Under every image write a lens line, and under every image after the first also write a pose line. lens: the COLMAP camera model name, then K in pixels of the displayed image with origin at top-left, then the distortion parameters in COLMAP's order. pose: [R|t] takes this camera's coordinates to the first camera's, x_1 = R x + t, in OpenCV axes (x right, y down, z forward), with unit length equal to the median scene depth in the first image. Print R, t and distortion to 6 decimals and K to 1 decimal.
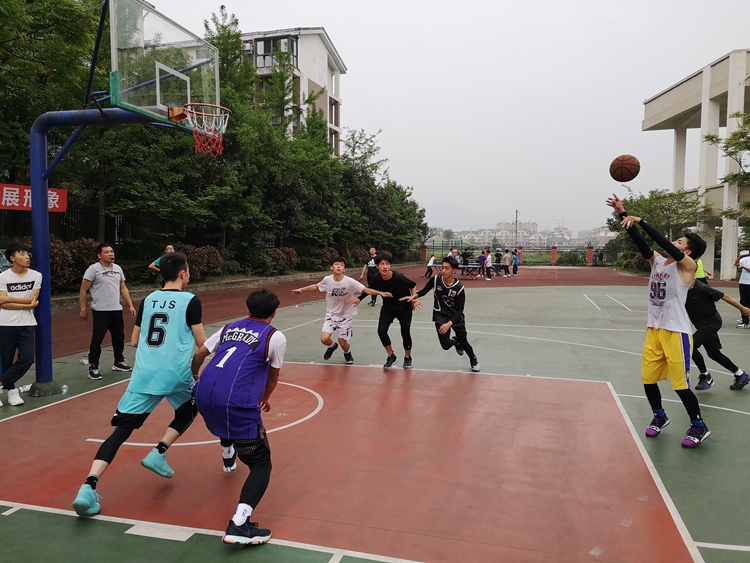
lens RADIAL K [[587.7, 0, 374.3], [0, 587.7, 279.5], [0, 0, 1]] dist [0.102146, -0.132273]
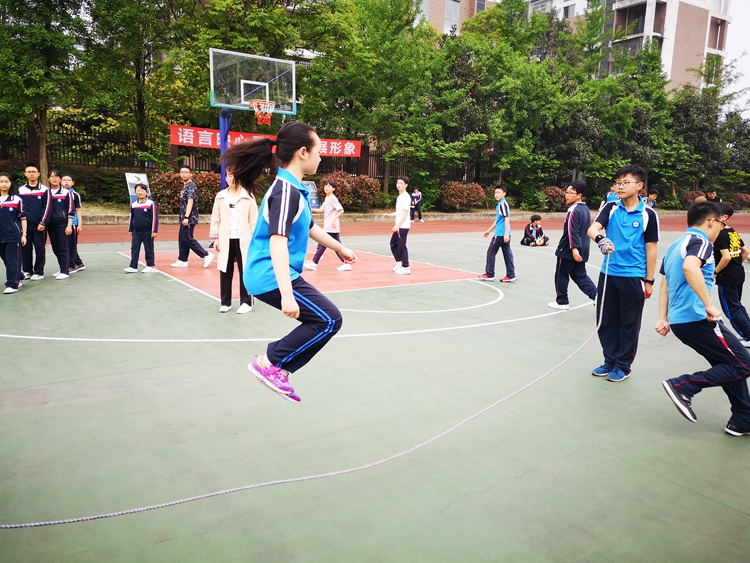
lens RADIAL K [[587.7, 0, 374.3], [0, 587.7, 279.5], [0, 0, 1]] dist [0.102146, -0.132273]
pose [[0.771723, 0.120582, -0.624423, 0.318036], [-0.058490, 0.991156, 0.119114, 0.005922], [0.633264, -0.055400, 0.771951, -0.064630]]
